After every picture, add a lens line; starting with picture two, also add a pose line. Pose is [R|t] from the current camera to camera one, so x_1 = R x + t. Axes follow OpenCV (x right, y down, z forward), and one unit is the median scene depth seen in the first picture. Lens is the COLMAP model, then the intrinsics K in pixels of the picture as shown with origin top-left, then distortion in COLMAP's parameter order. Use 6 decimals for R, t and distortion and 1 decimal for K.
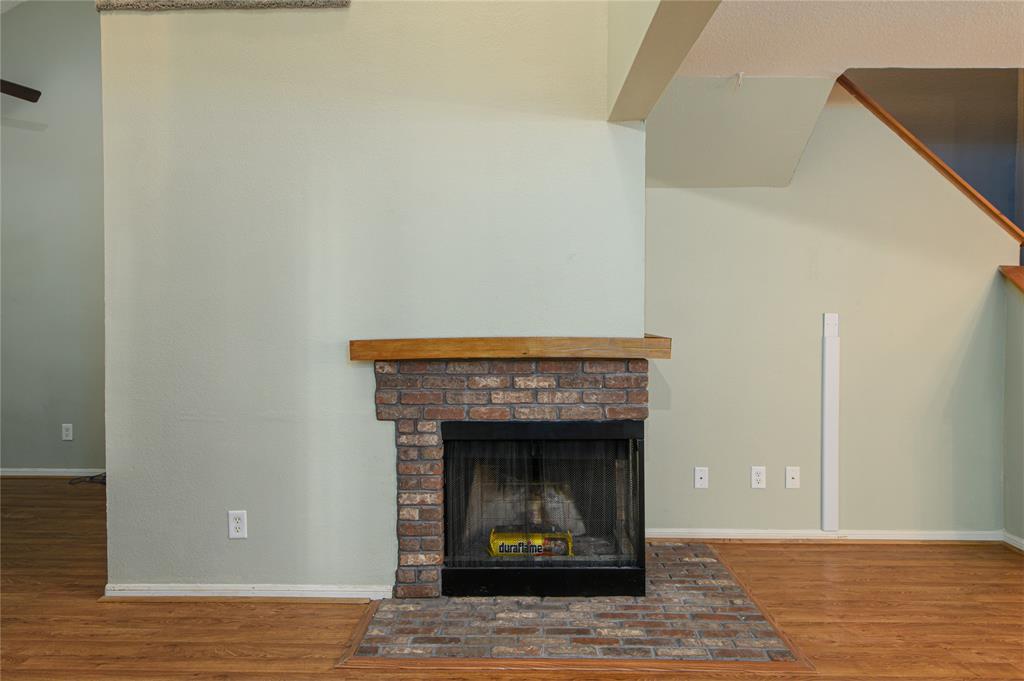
lens RADIAL K [[584.8, 0, 512.0], [0, 584.8, 331.9], [0, 0, 1]] dist [0.007814, -0.005935]
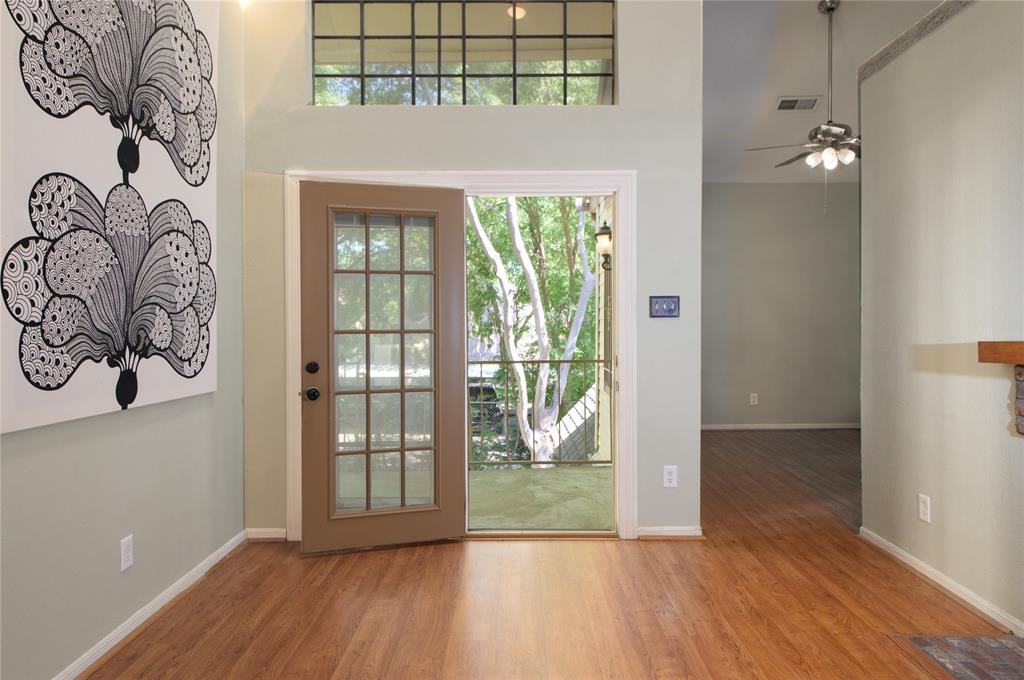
lens RADIAL K [[660.6, 0, 516.4], [0, 660.6, 334.0], [0, 0, 1]] dist [0.016860, -0.014367]
pose [[0.005440, 0.016815, -0.999844, 0.763691], [-0.016824, 0.999719, 0.016721, -0.002326], [0.999844, 0.016731, 0.005721, 0.233250]]
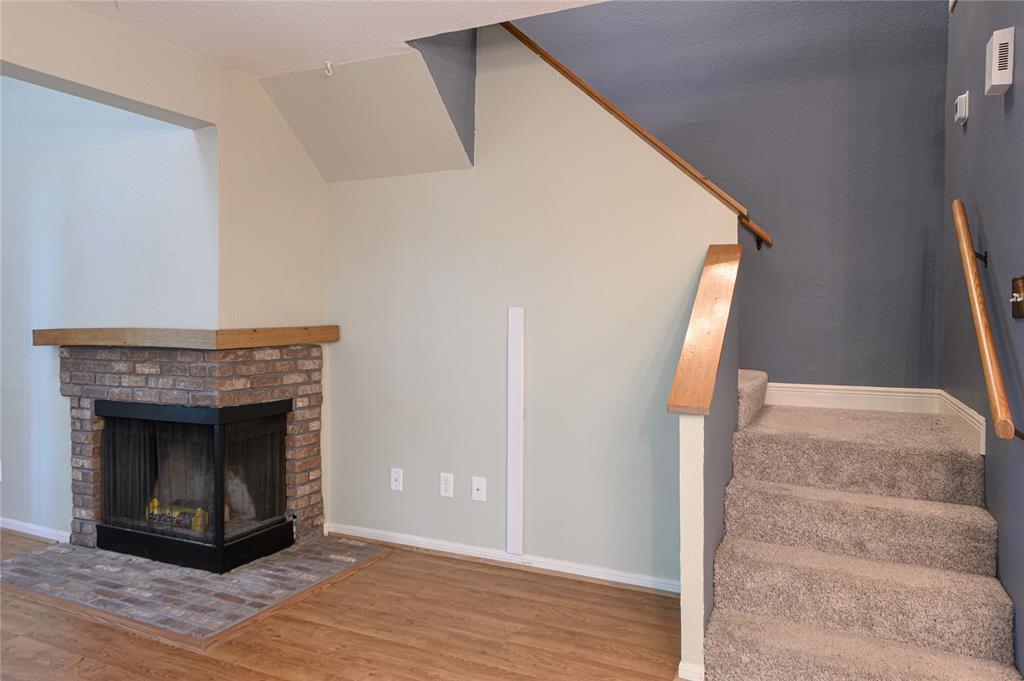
lens RADIAL K [[660.6, 0, 516.9], [0, 660.6, 334.2], [0, 0, 1]] dist [0.016860, -0.014367]
pose [[0.916700, 0.012647, -0.399376, 1.193344], [-0.011514, 0.999920, 0.005237, 0.004894], [0.399411, -0.000203, 0.916772, 0.113858]]
